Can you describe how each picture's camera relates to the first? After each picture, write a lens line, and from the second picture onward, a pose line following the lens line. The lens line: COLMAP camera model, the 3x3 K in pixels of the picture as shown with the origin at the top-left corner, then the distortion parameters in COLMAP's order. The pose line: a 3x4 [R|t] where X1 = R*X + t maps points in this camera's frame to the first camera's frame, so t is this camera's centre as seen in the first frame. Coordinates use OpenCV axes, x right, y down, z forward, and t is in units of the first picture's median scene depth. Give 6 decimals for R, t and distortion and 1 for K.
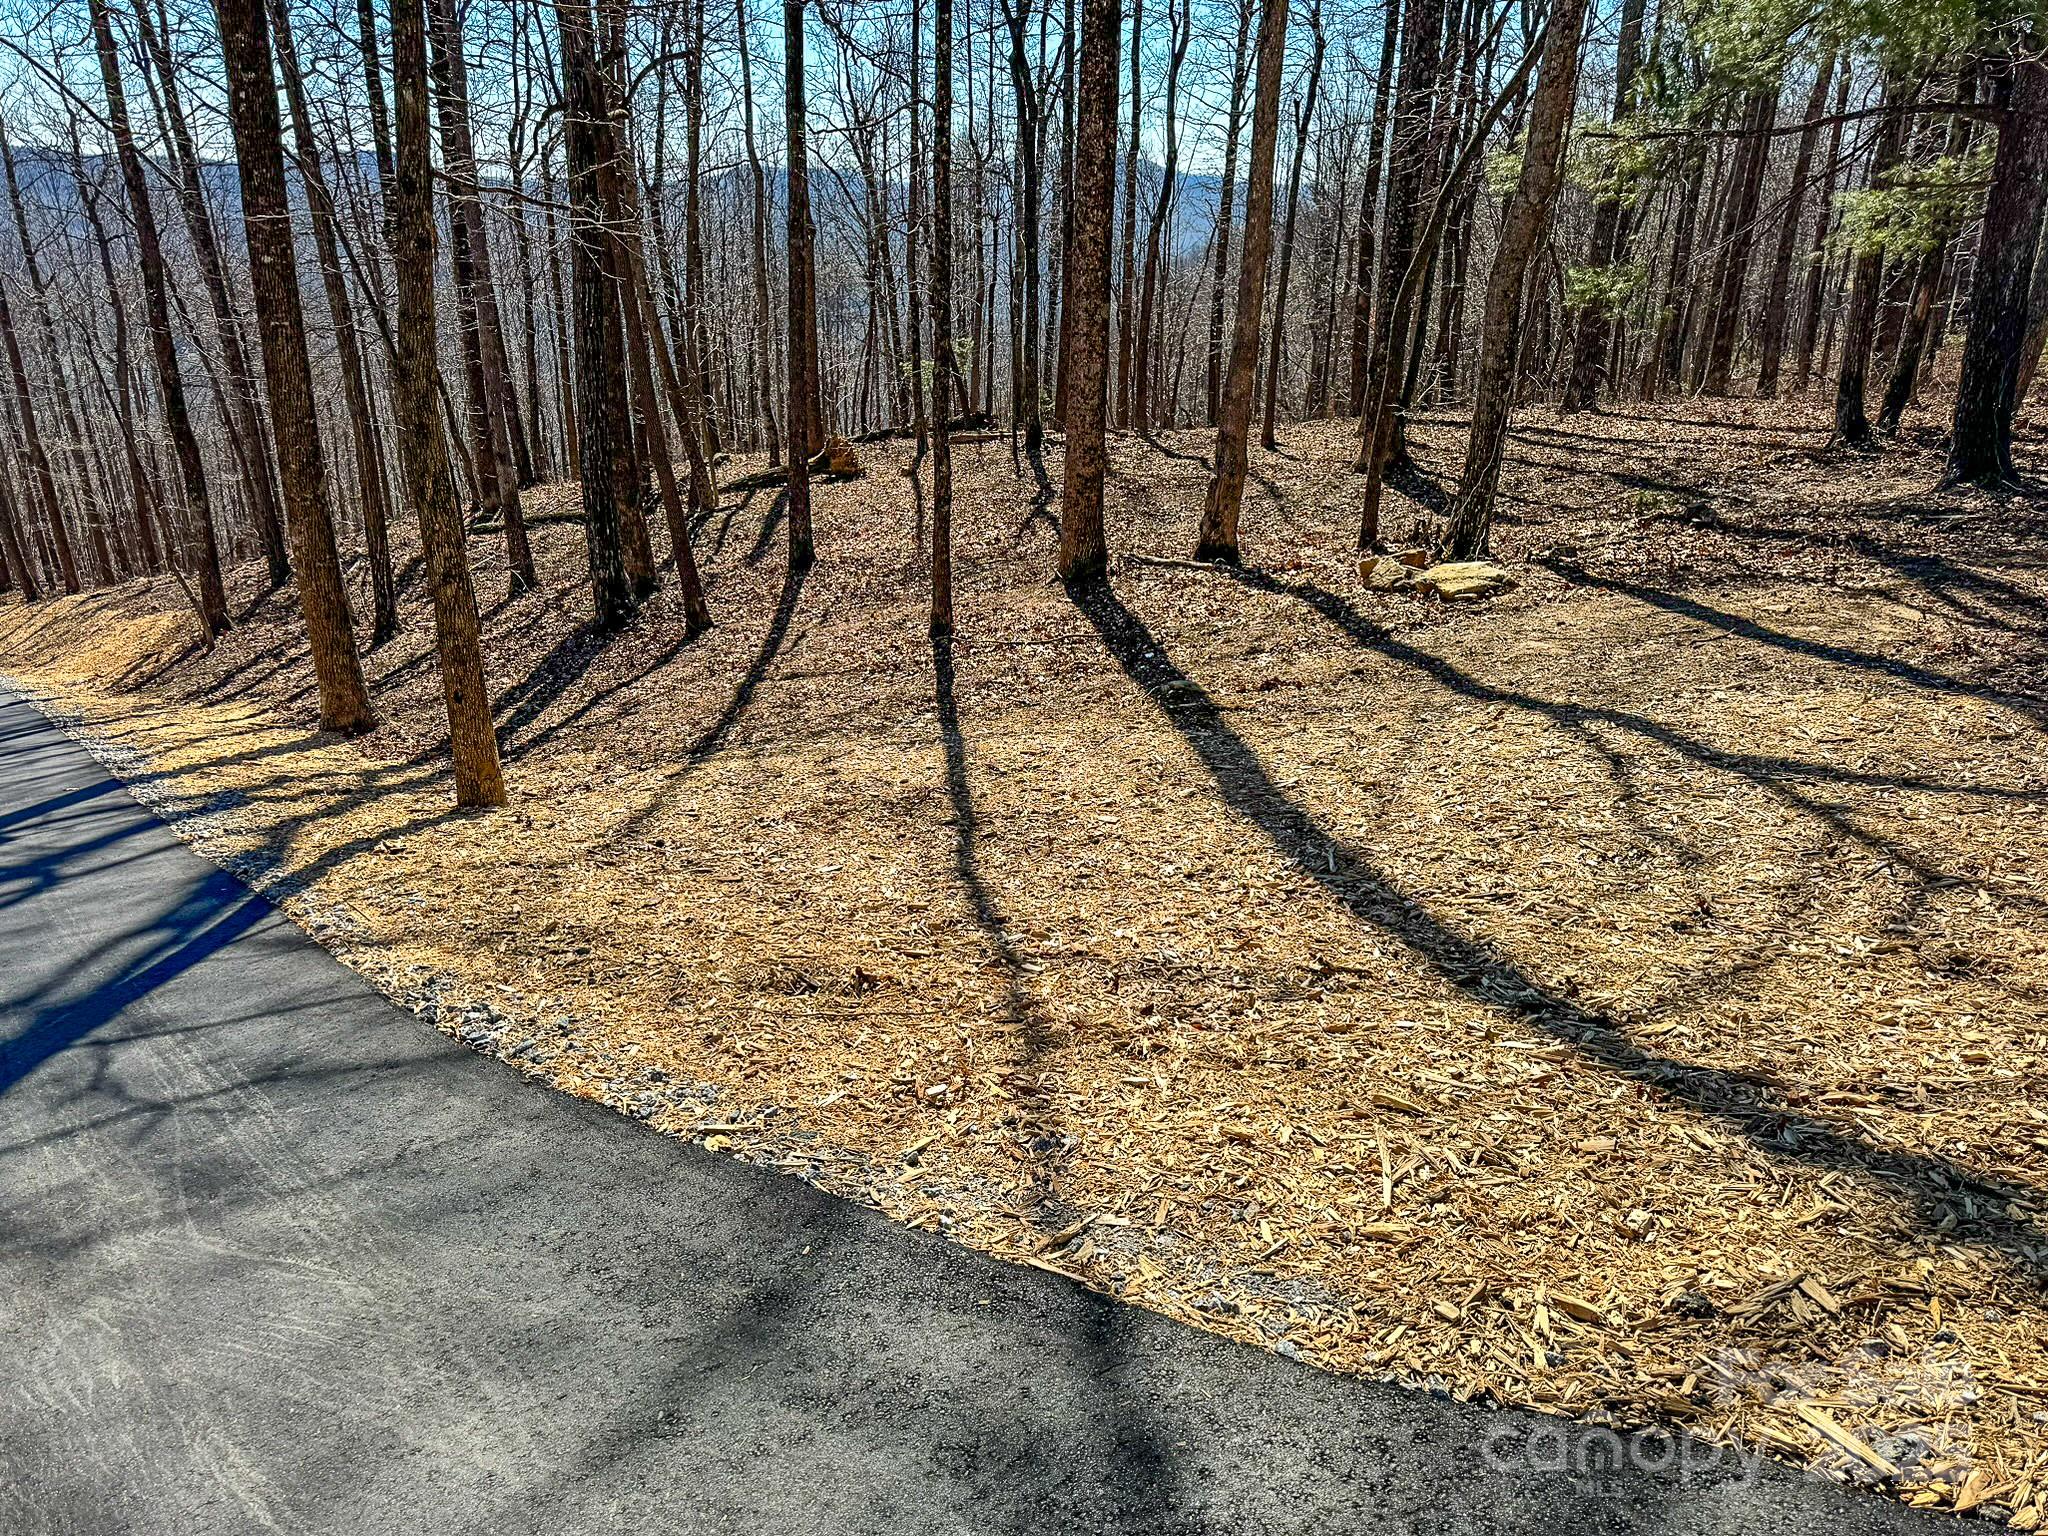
lens RADIAL K [[1411.1, 0, 1024.0], [0, 1411.1, 768.0], [0, 0, 1]] dist [0.141334, -0.234224]
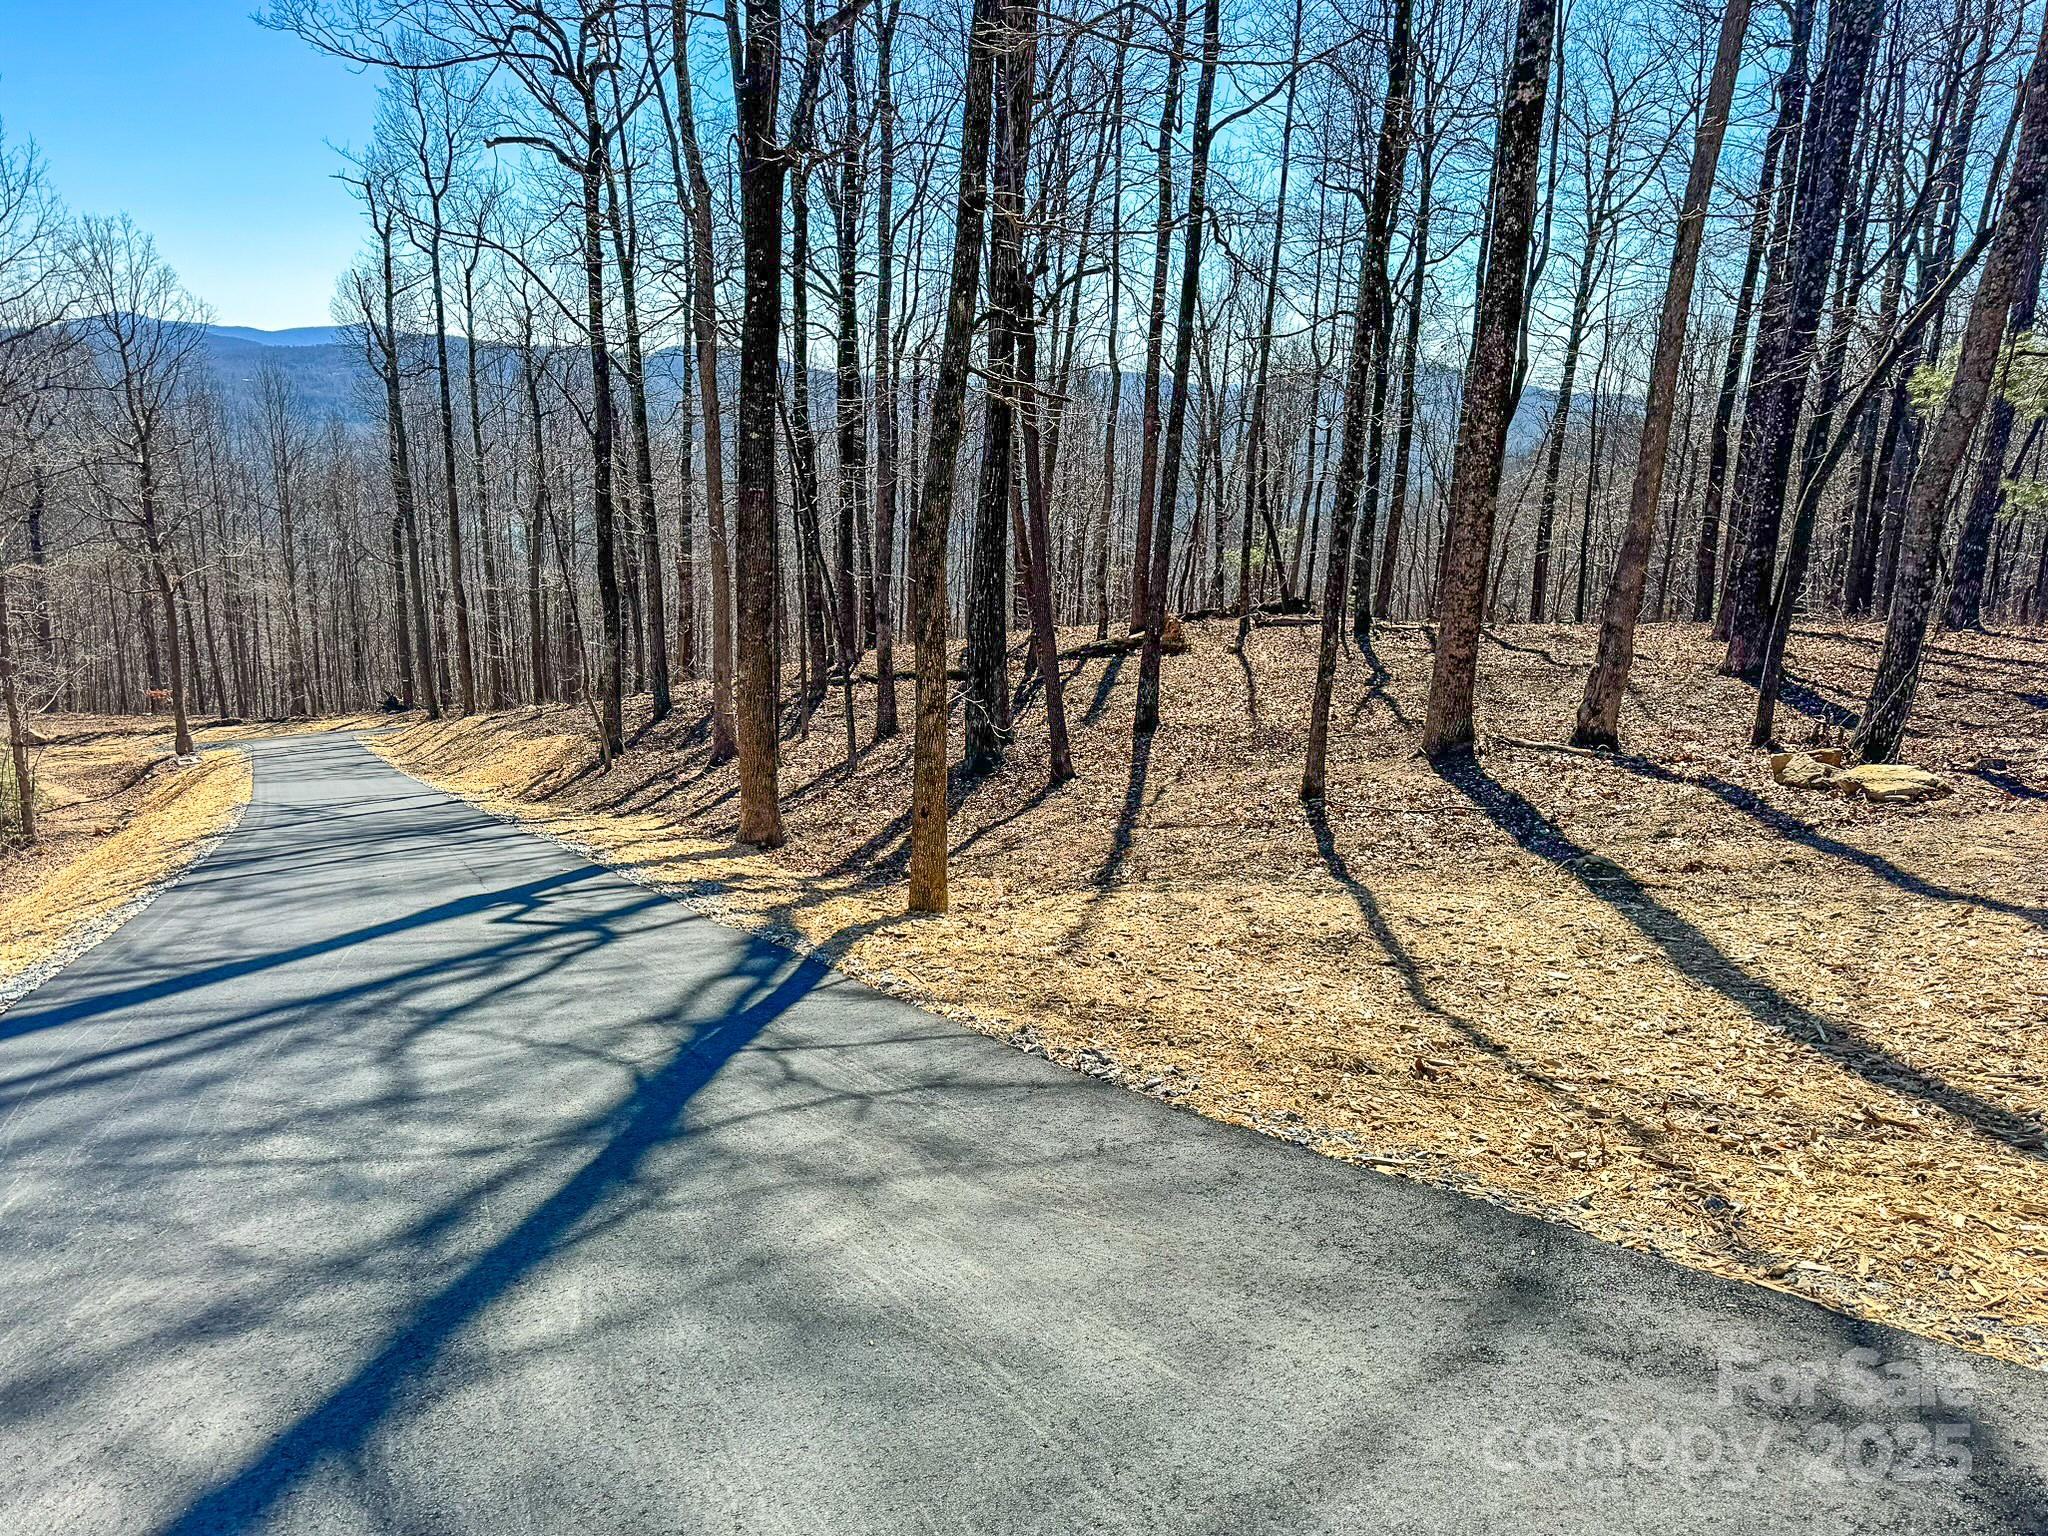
lens RADIAL K [[1401.2, 0, 1024.0], [0, 1401.2, 768.0], [0, 0, 1]] dist [0.075486, -0.094036]
pose [[0.977934, 0.074819, -0.195055, -0.069122], [-0.098083, 0.988803, -0.112465, 0.022000], [0.184457, 0.129114, 0.974323, -0.049907]]
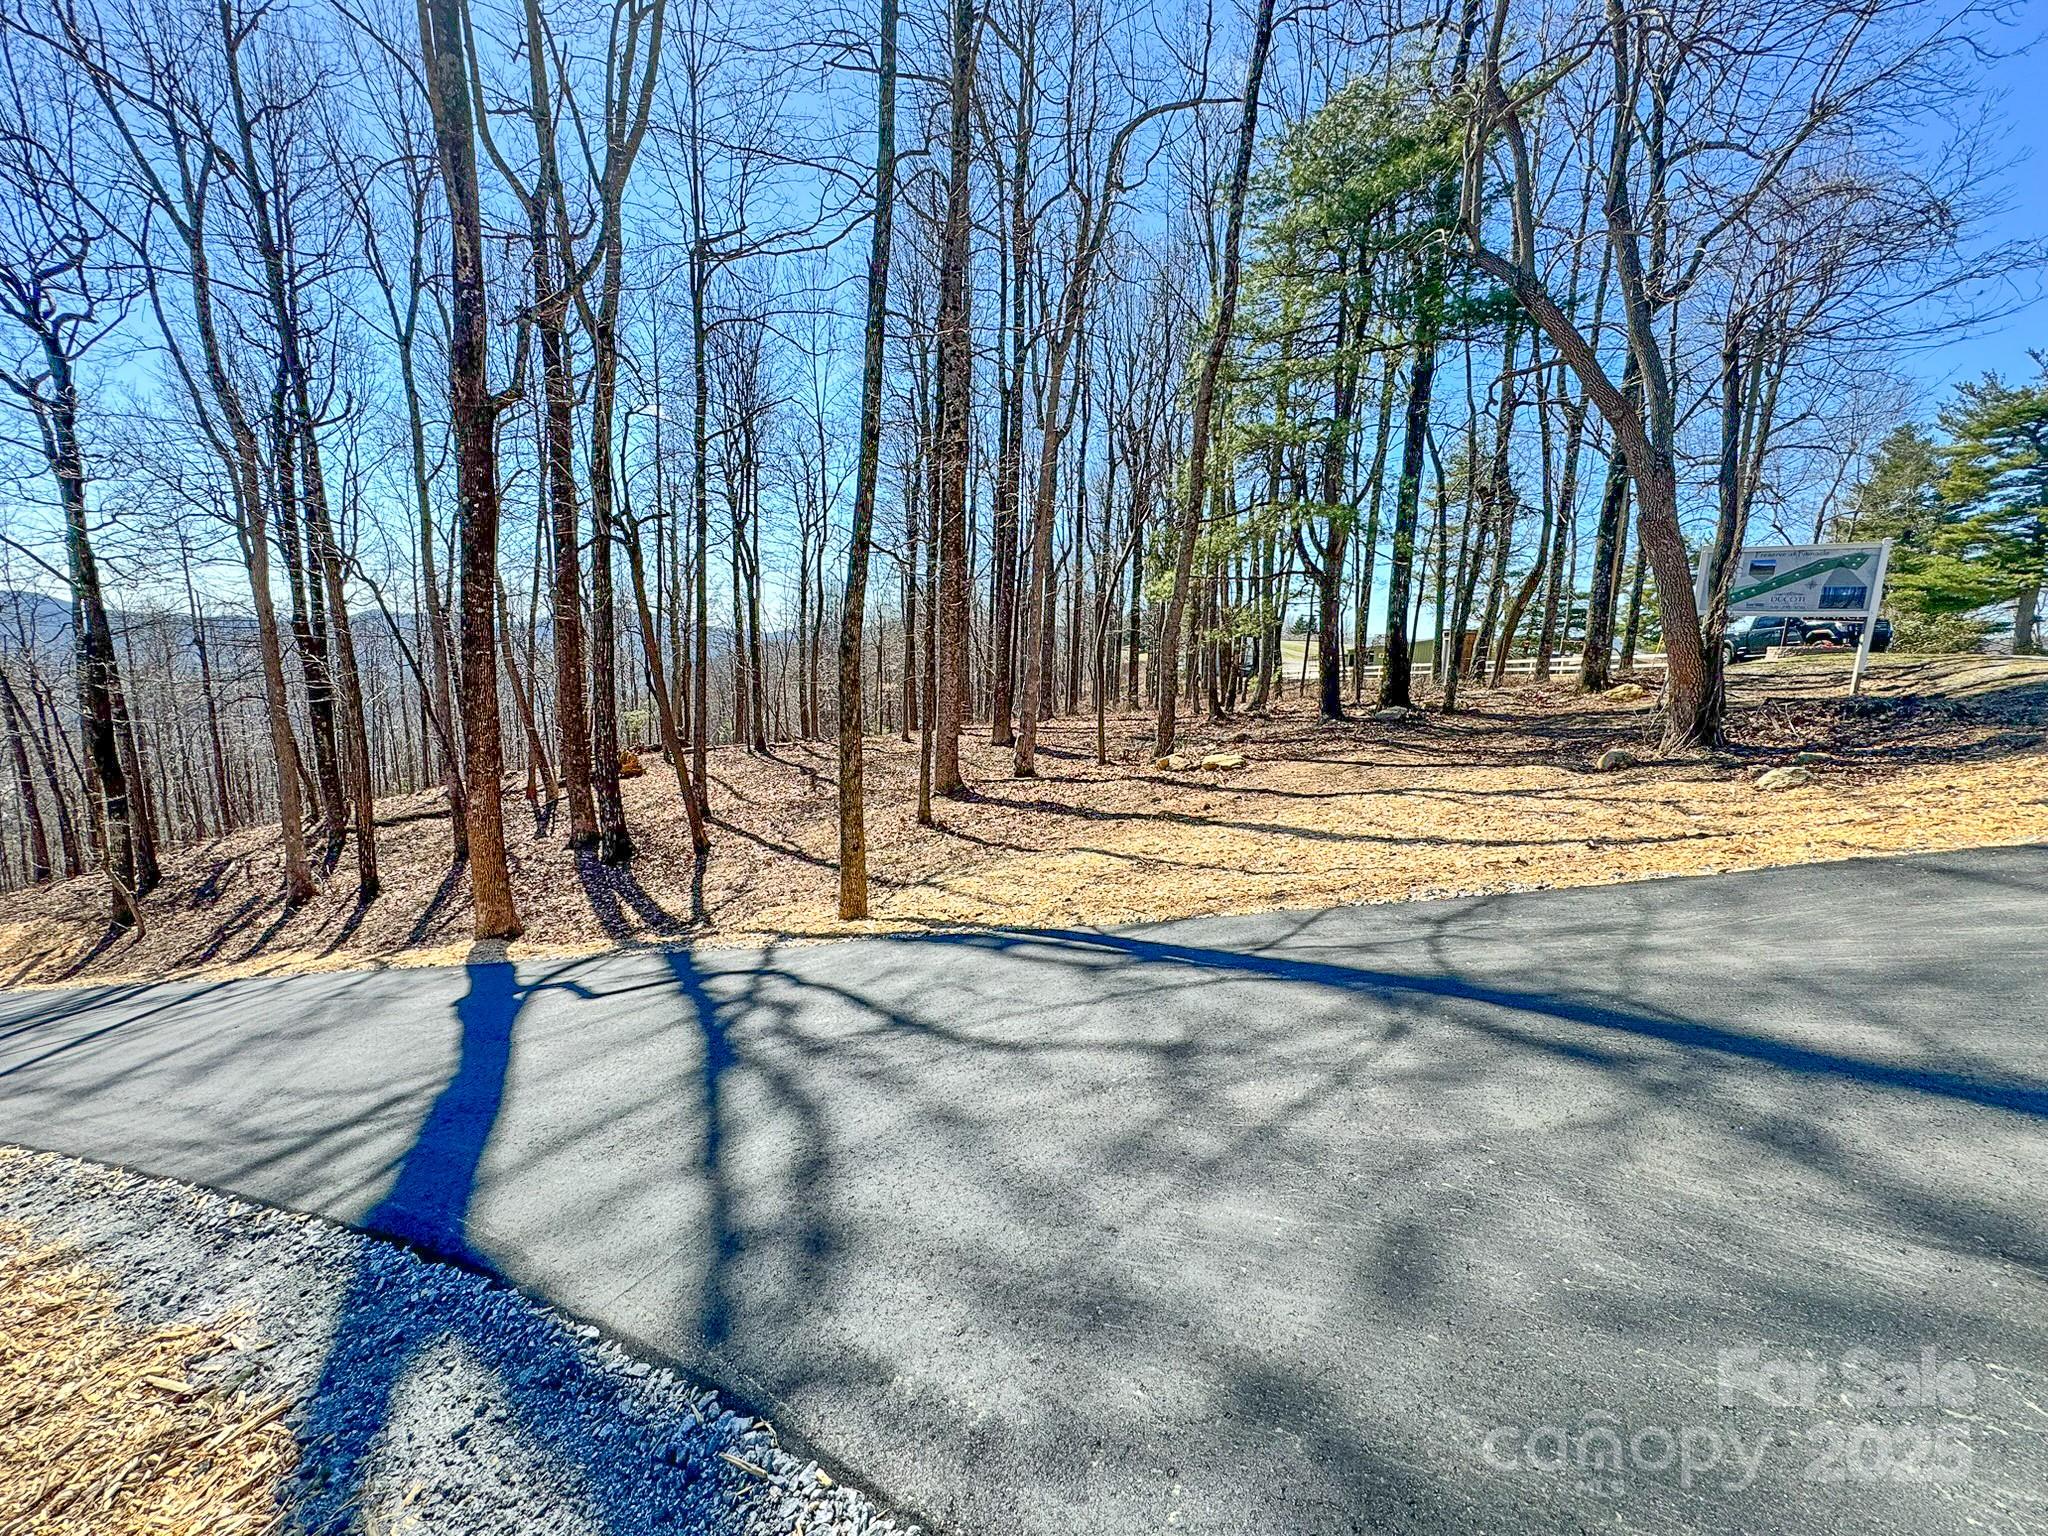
lens RADIAL K [[803.8, 0, 1024.0], [0, 803.8, 768.0], [0, 0, 1]] dist [-0.011239, 0.000078]
pose [[0.880194, -0.054910, 0.471426, -0.421130], [0.155636, 0.971754, -0.177400, 0.035502], [-0.448370, 0.229517, 0.863879, 0.083292]]
